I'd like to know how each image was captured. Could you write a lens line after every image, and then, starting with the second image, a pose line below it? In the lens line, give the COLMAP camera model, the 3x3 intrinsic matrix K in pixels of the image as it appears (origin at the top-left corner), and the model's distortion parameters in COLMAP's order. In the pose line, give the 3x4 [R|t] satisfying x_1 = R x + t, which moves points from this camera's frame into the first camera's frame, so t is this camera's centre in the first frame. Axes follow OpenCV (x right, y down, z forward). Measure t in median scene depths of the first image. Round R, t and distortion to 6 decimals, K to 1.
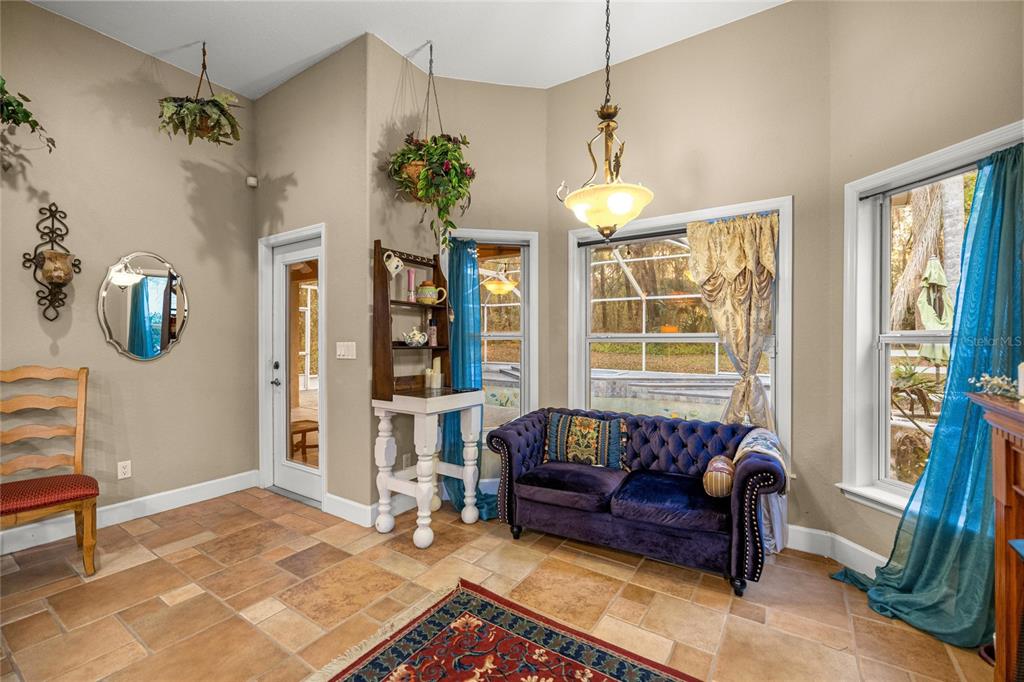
lens RADIAL K [[432.4, 0, 510.0], [0, 432.4, 336.9], [0, 0, 1]] dist [0.003447, -0.000330]
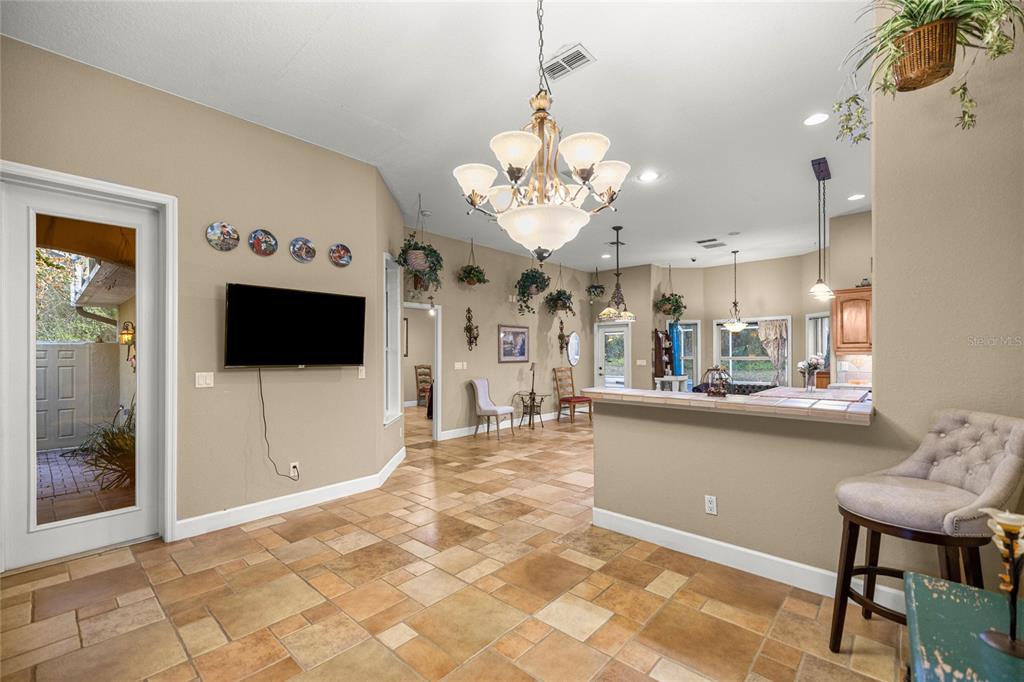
lens RADIAL K [[432.4, 0, 512.5], [0, 432.4, 352.8], [0, 0, 1]] dist [0.003447, -0.000330]
pose [[0.989254, -0.004824, -0.146127, -0.875704], [0.003938, 0.999972, -0.006351, -0.023605], [0.146153, 0.005708, 0.989246, -2.319646]]
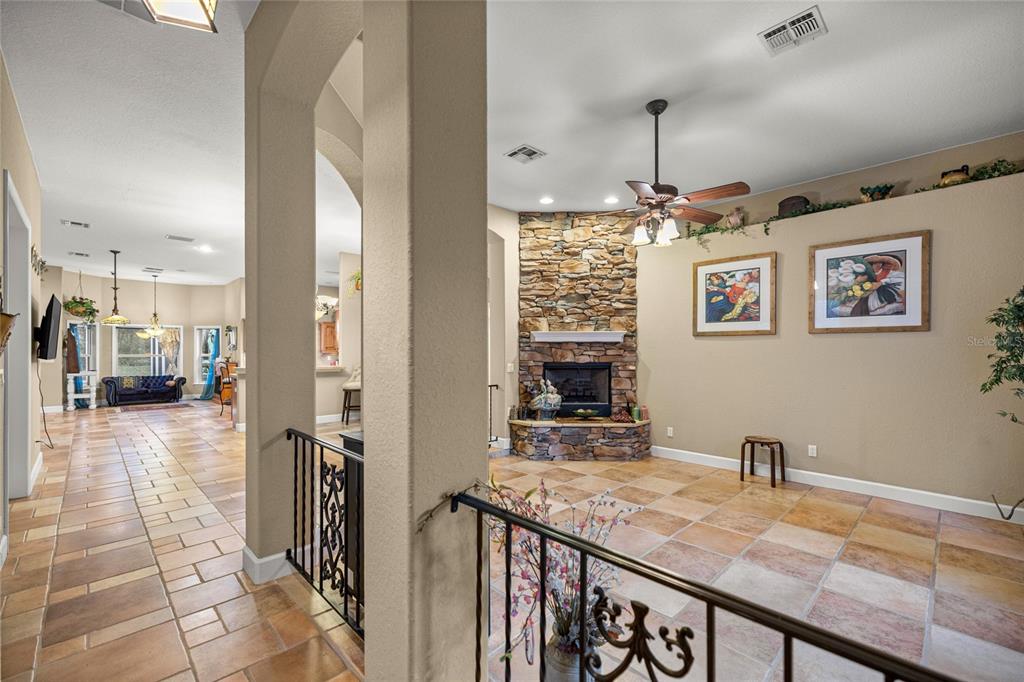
lens RADIAL K [[432.4, 0, 513.9], [0, 432.4, 350.6], [0, 0, 1]] dist [0.003447, -0.000330]
pose [[0.202329, 0.004339, 0.979308, -2.935007], [0.003367, 0.999981, -0.005126, -0.011832], [-0.979312, 0.004335, 0.202311, -3.156688]]
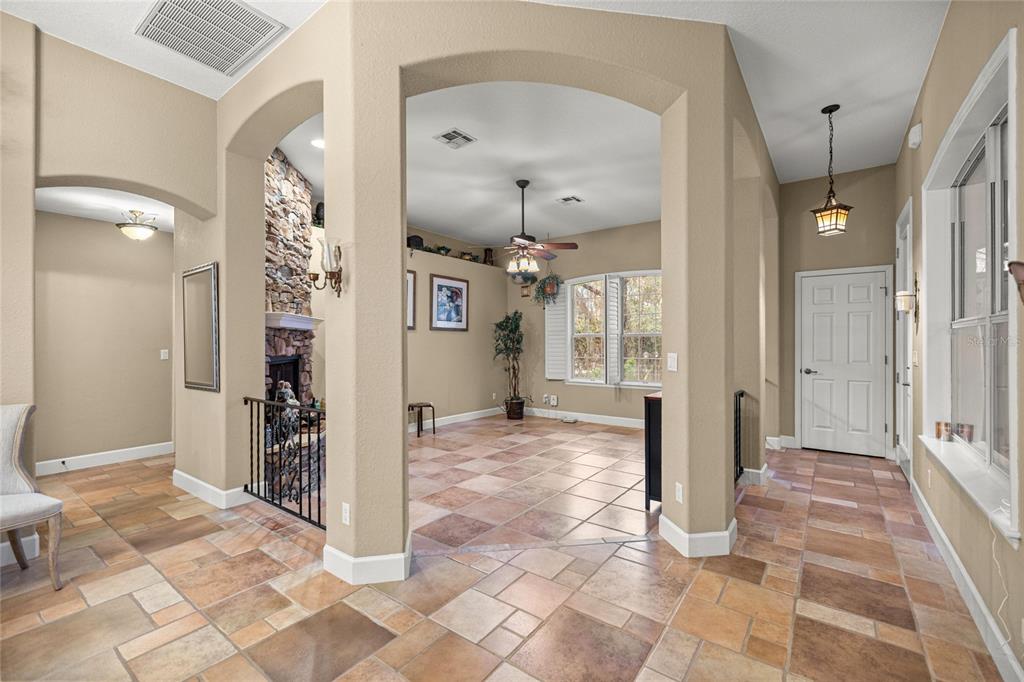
lens RADIAL K [[432.4, 0, 514.2], [0, 432.4, 340.3], [0, 0, 1]] dist [0.003447, -0.000330]
pose [[-0.998911, 0.005047, 0.046391, -1.750577], [0.004933, 0.999985, -0.002565, -0.012610], [-0.046403, -0.002334, -0.998920, -1.484446]]
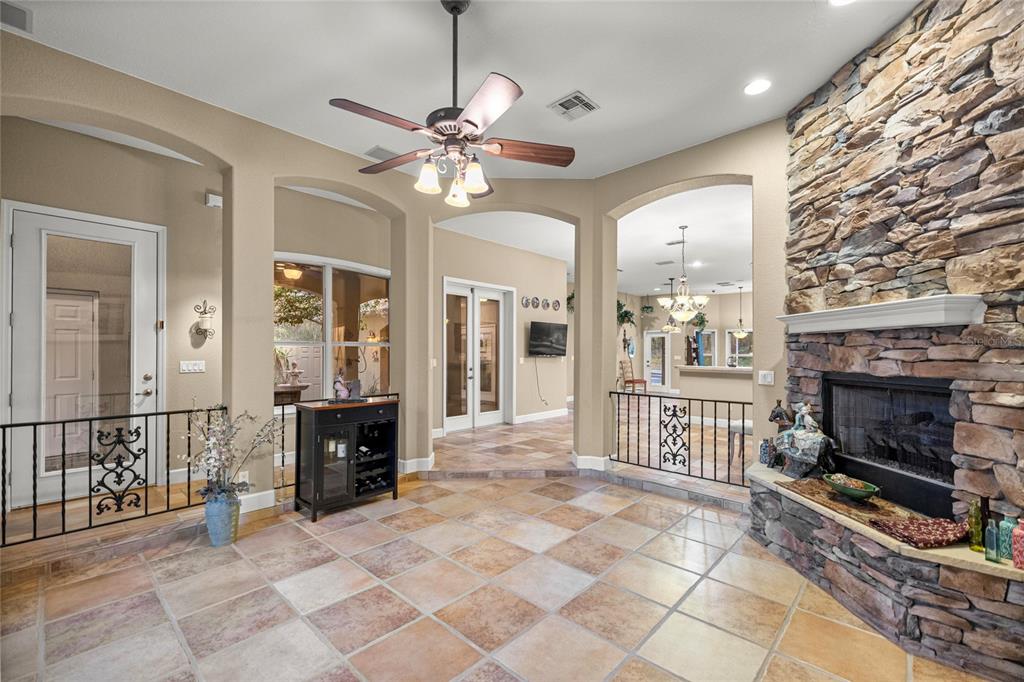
lens RADIAL K [[432.4, 0, 512.1], [0, 432.4, 350.8], [0, 0, 1]] dist [0.003447, -0.000330]
pose [[0.987408, 0.000185, -0.158195, -1.468133], [-0.001256, 0.999977, -0.006672, -0.009914], [0.158191, 0.006786, 0.987385, -4.092803]]
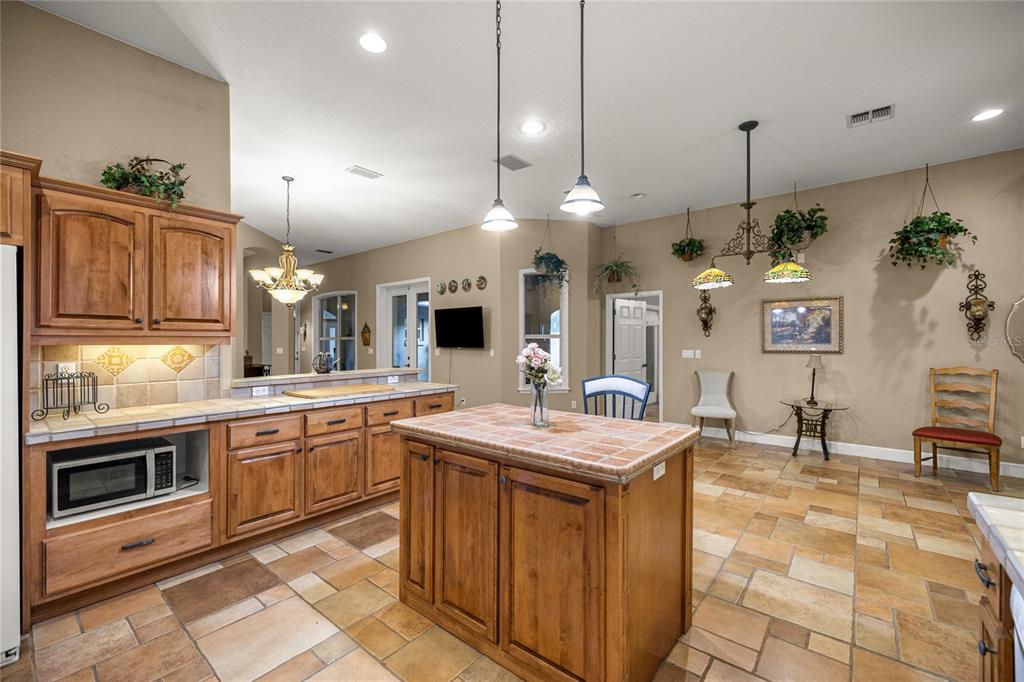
lens RADIAL K [[432.4, 0, 518.4], [0, 432.4, 341.1], [0, 0, 1]] dist [0.003447, -0.000330]
pose [[-0.093683, 0.001155, -0.995601, 0.725864], [0.001032, 0.999999, 0.001063, -0.035672], [0.995602, -0.000927, -0.093684, -0.561803]]
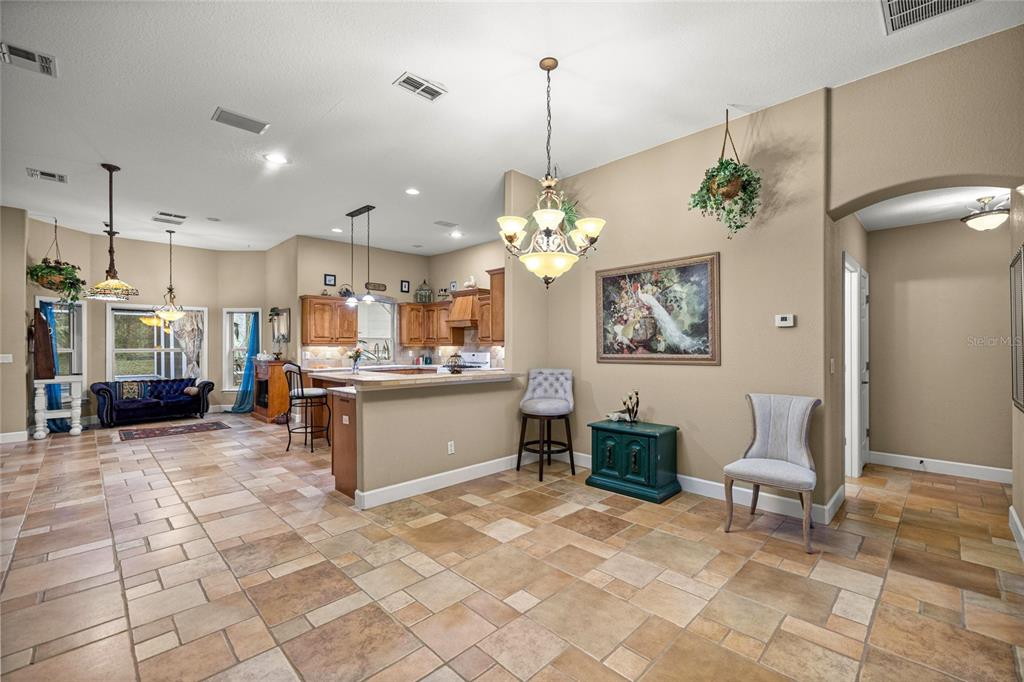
lens RADIAL K [[432.4, 0, 513.7], [0, 432.4, 344.4], [0, 0, 1]] dist [0.003447, -0.000330]
pose [[0.196968, 0.001322, 0.980409, -1.945348], [0.002330, 0.999996, -0.001816, -0.025668], [-0.980407, 0.002642, 0.196965, -1.777776]]
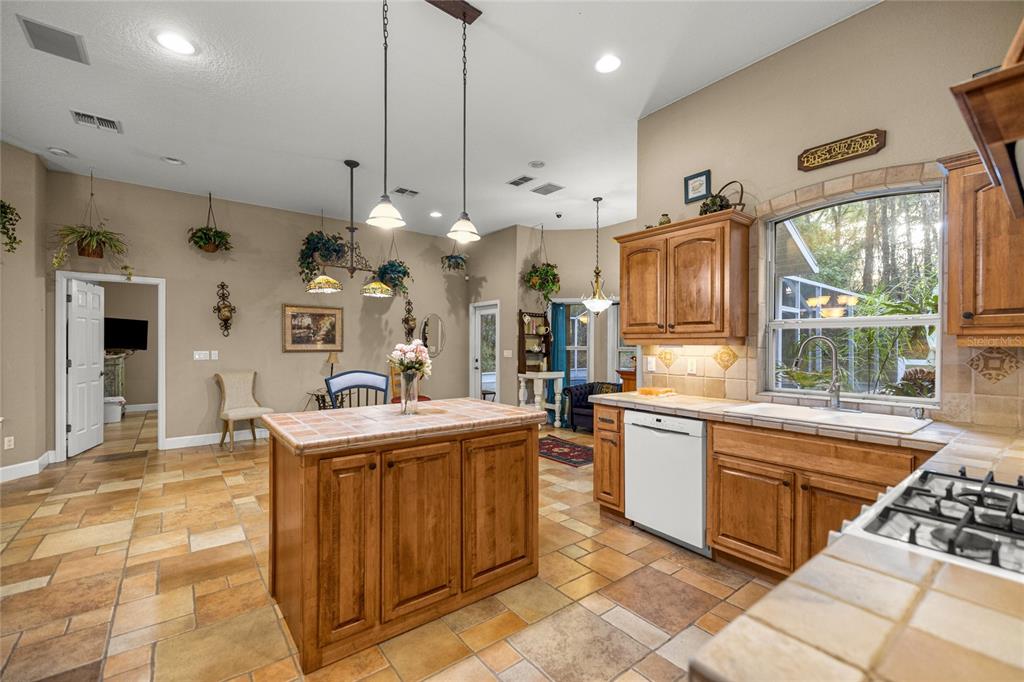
lens RADIAL K [[432.4, 0, 513.5], [0, 432.4, 350.5], [0, 0, 1]] dist [0.003447, -0.000330]
pose [[0.951887, 0.008077, -0.306342, 0.409379], [-0.004037, 0.999896, 0.013818, -0.021578], [0.306422, -0.011917, 0.951821, -1.347347]]
